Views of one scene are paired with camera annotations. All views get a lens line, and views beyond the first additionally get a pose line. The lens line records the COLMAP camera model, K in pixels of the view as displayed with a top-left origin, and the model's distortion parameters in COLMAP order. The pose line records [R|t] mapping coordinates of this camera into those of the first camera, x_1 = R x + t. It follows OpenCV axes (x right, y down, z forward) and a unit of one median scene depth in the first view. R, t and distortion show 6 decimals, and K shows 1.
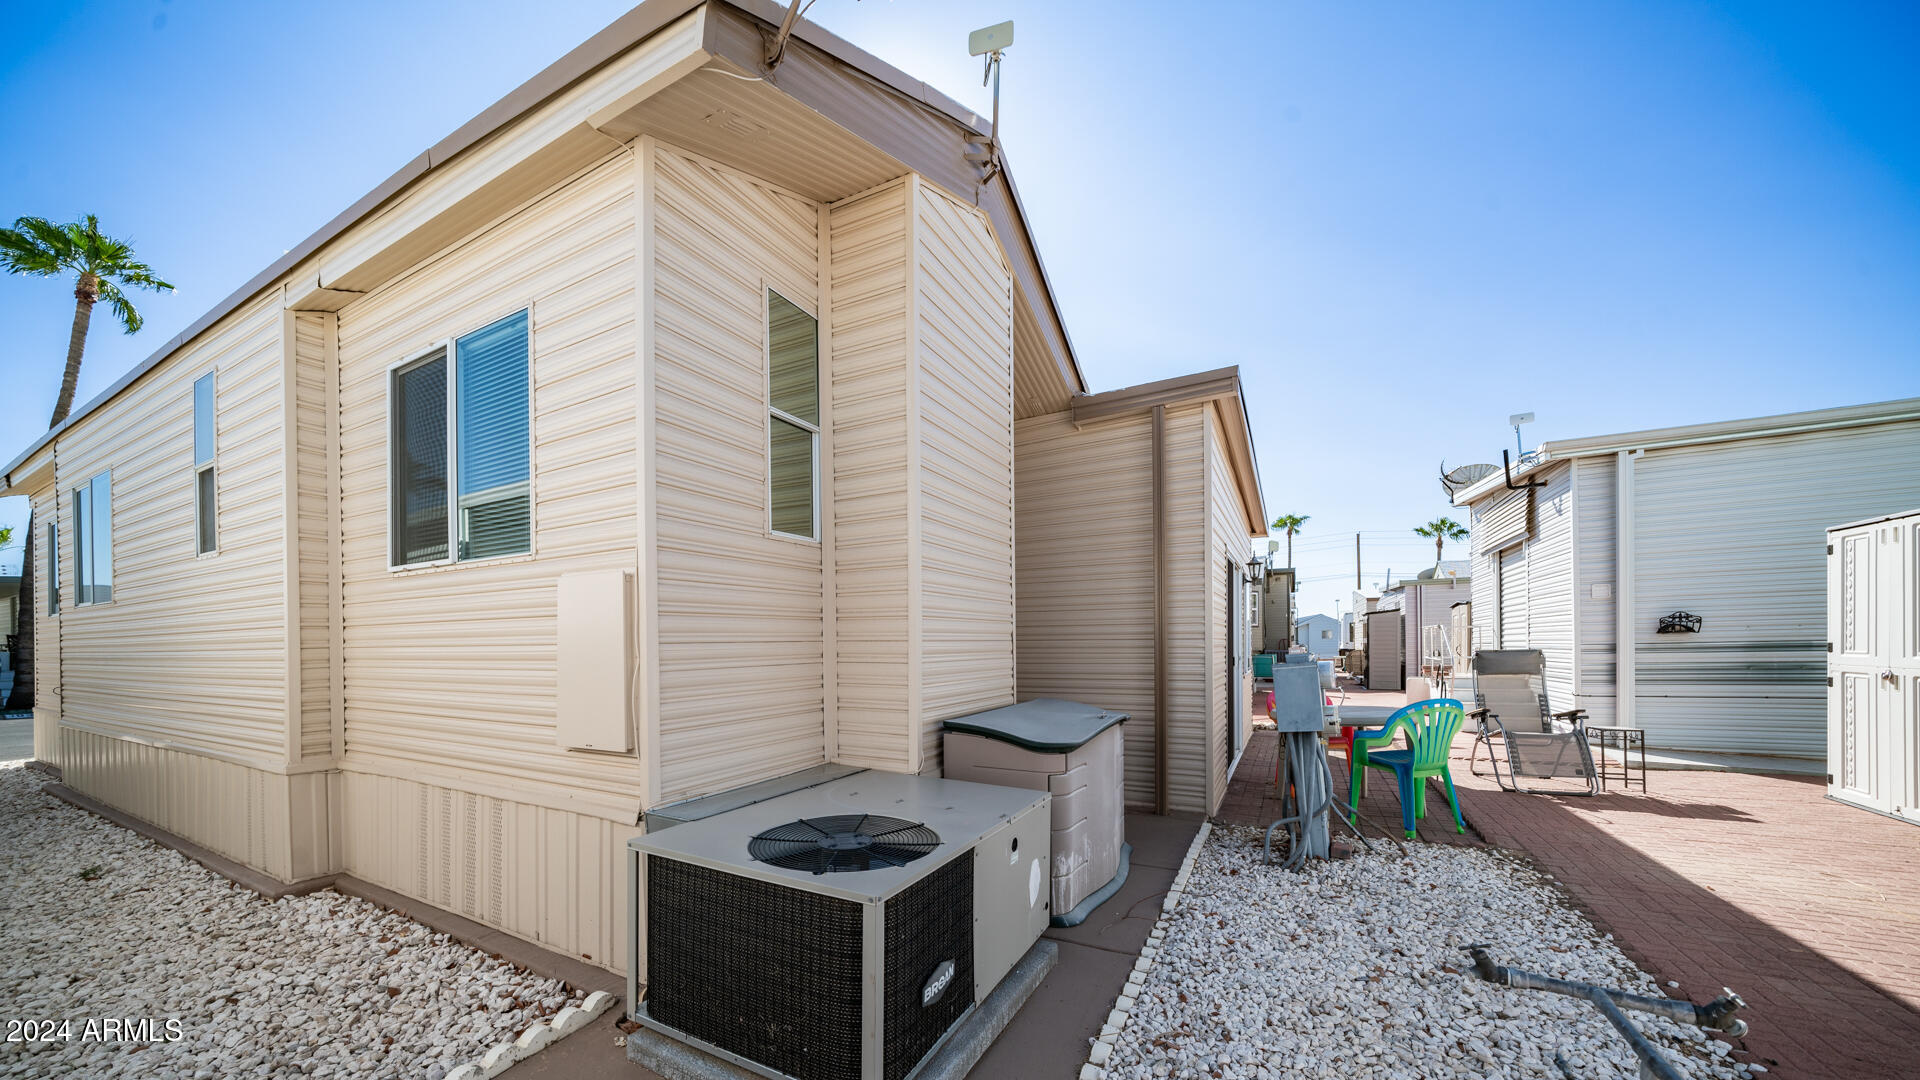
lens RADIAL K [[660.0, 0, 943.6], [0, 660.0, 649.0], [0, 0, 1]] dist [-0.002519, -0.000407]
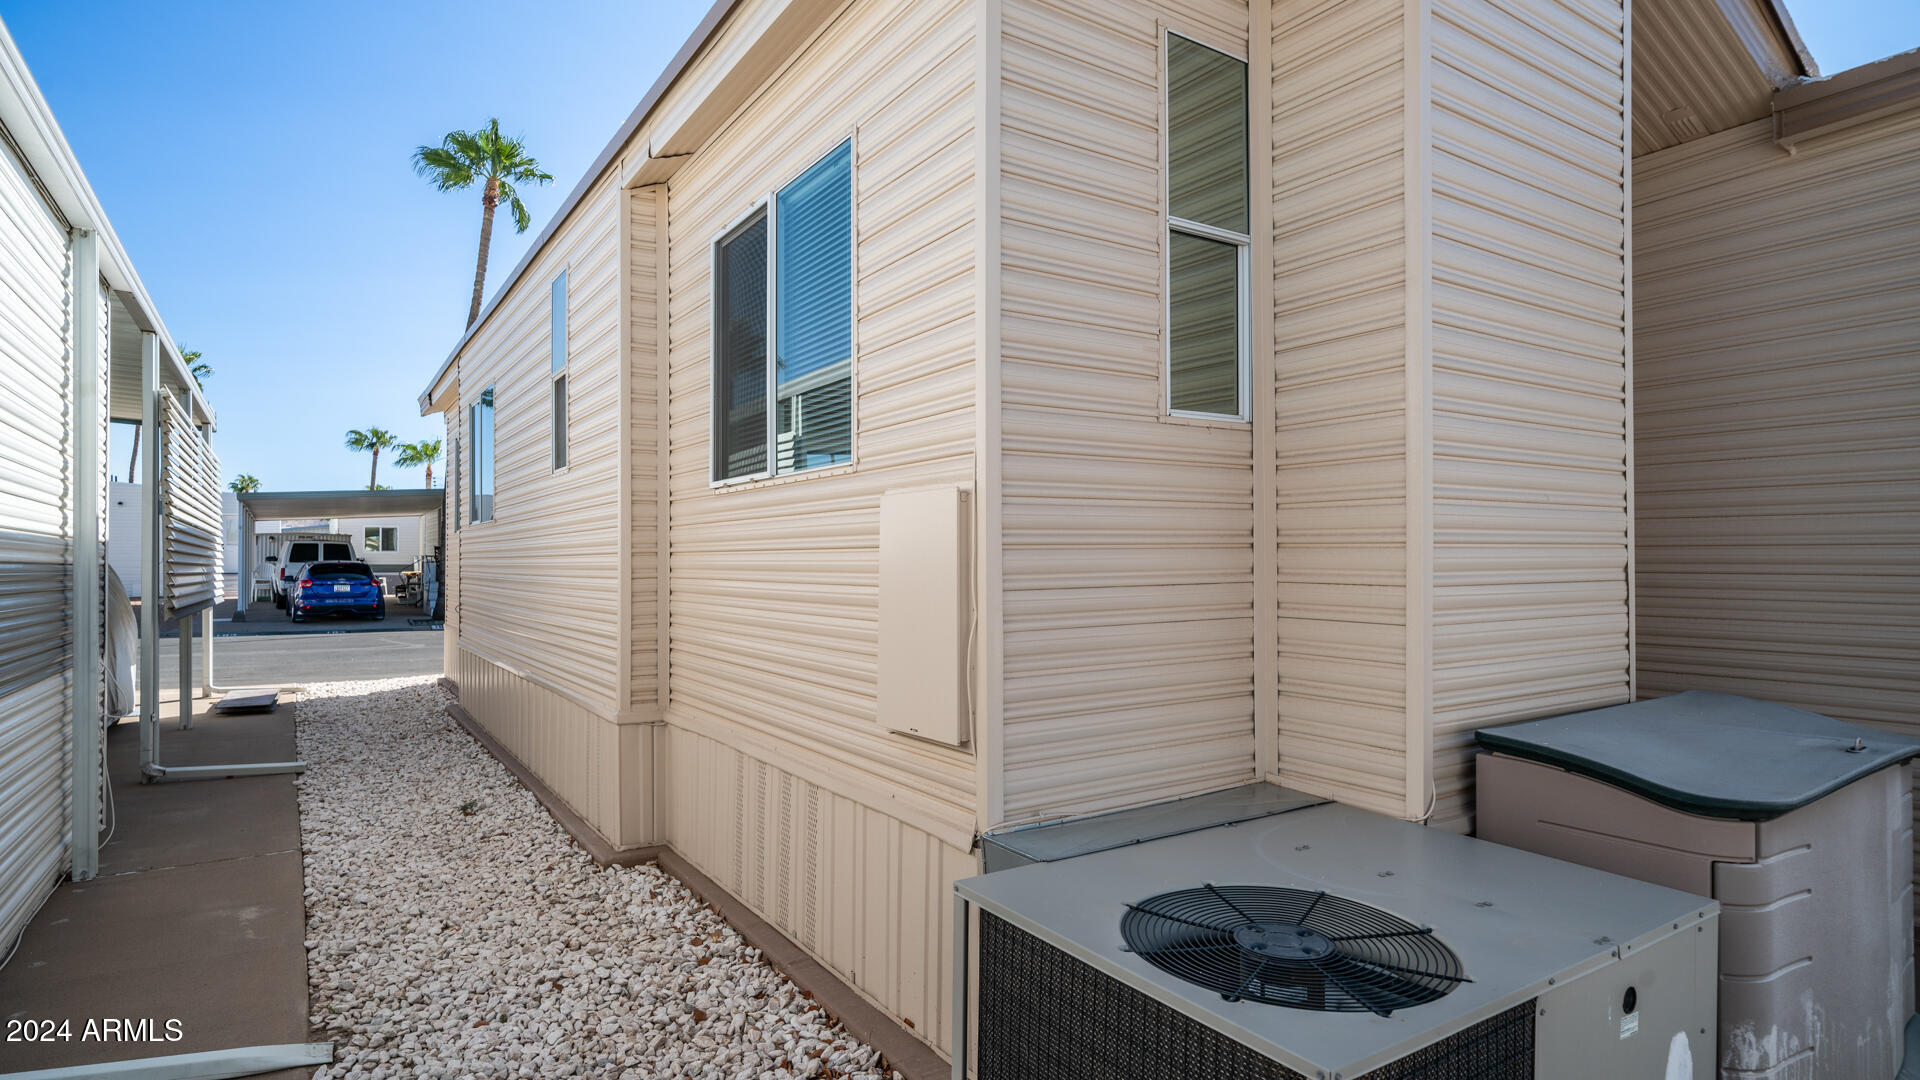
lens RADIAL K [[1003.4, 0, 935.7], [0, 1003.4, 553.5], [0, 0, 1]] dist [0.000710, 0.002422]
pose [[0.877589, 0.003485, -0.479401, 0.005319], [-0.008250, 0.999935, -0.007832, -0.028426], [0.479342, 0.010829, 0.877561, 0.037828]]
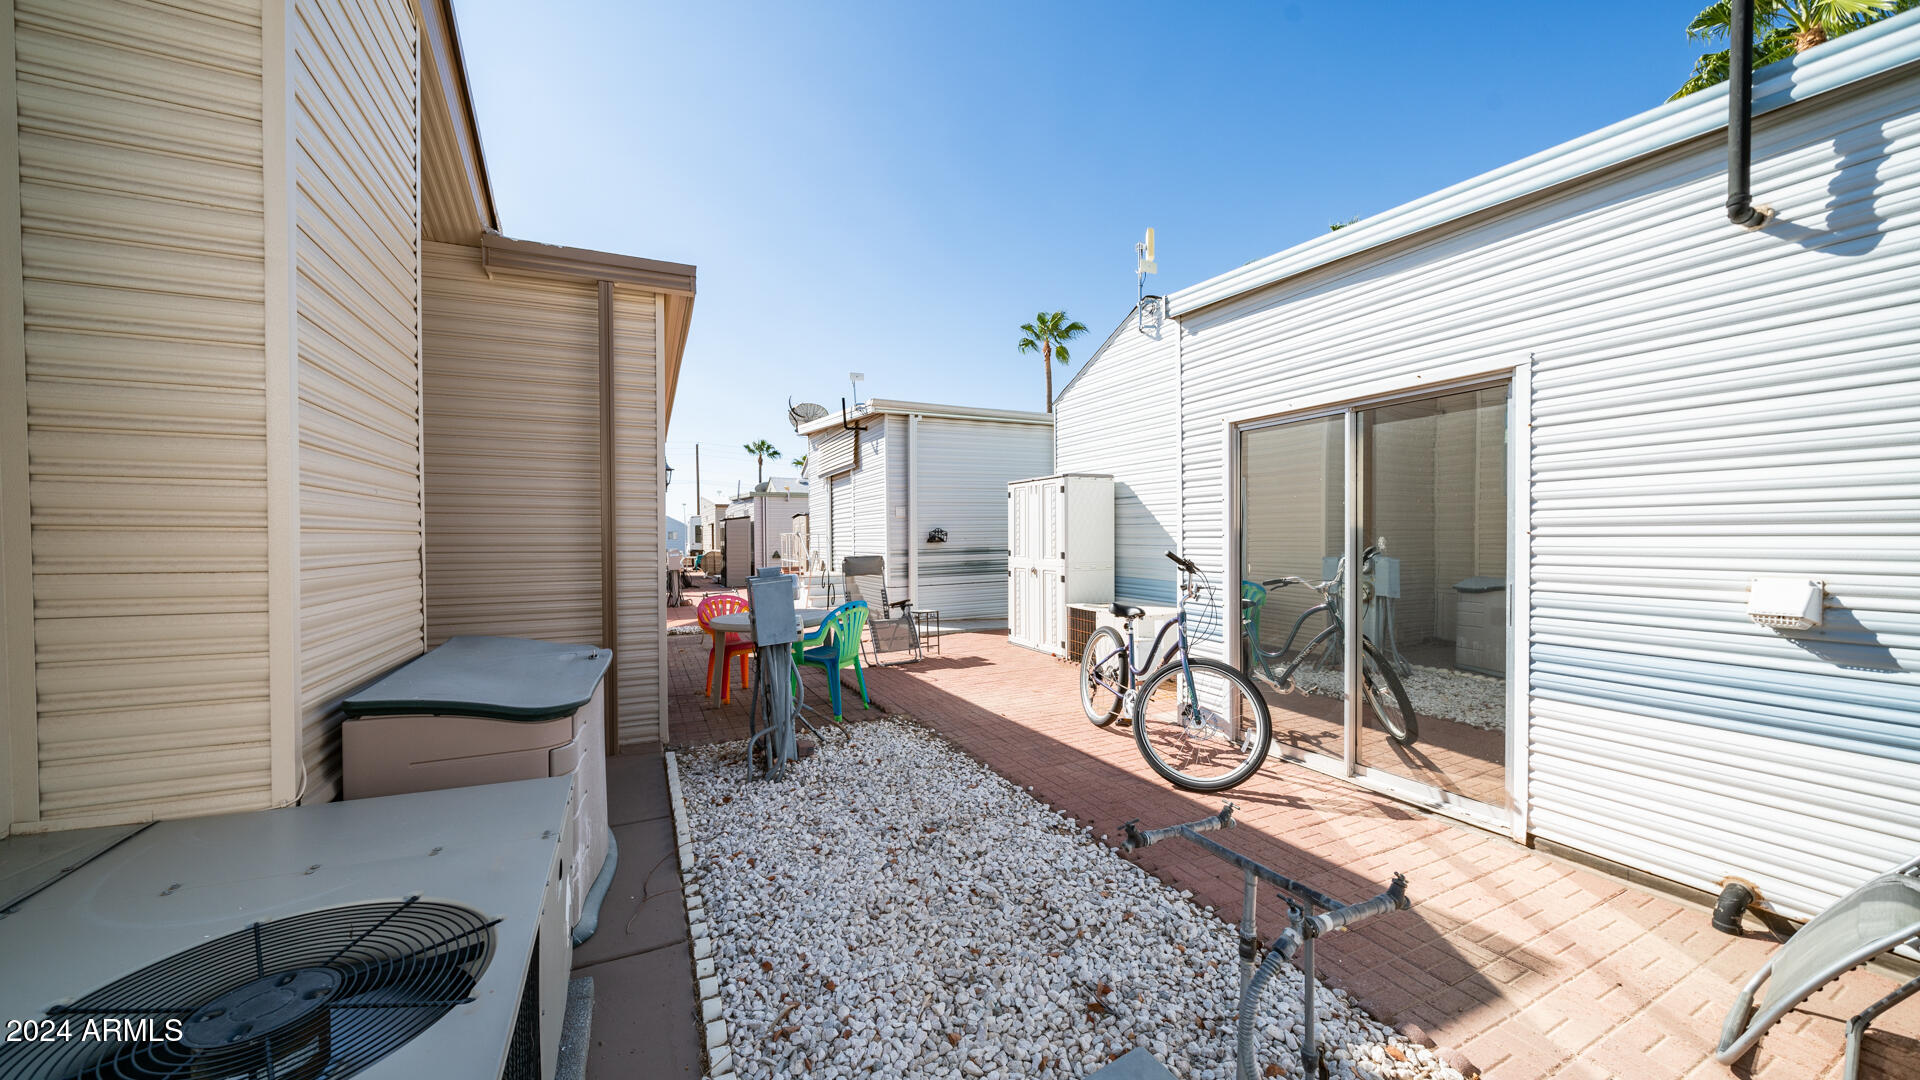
lens RADIAL K [[660.0, 0, 942.6], [0, 660.0, 545.4], [0, 0, 1]] dist [-0.002519, -0.000407]
pose [[0.592771, -0.001947, 0.805369, -0.152785], [0.004894, 0.999987, -0.001184, -0.028805], [-0.805356, 0.004643, 0.592773, 0.192977]]
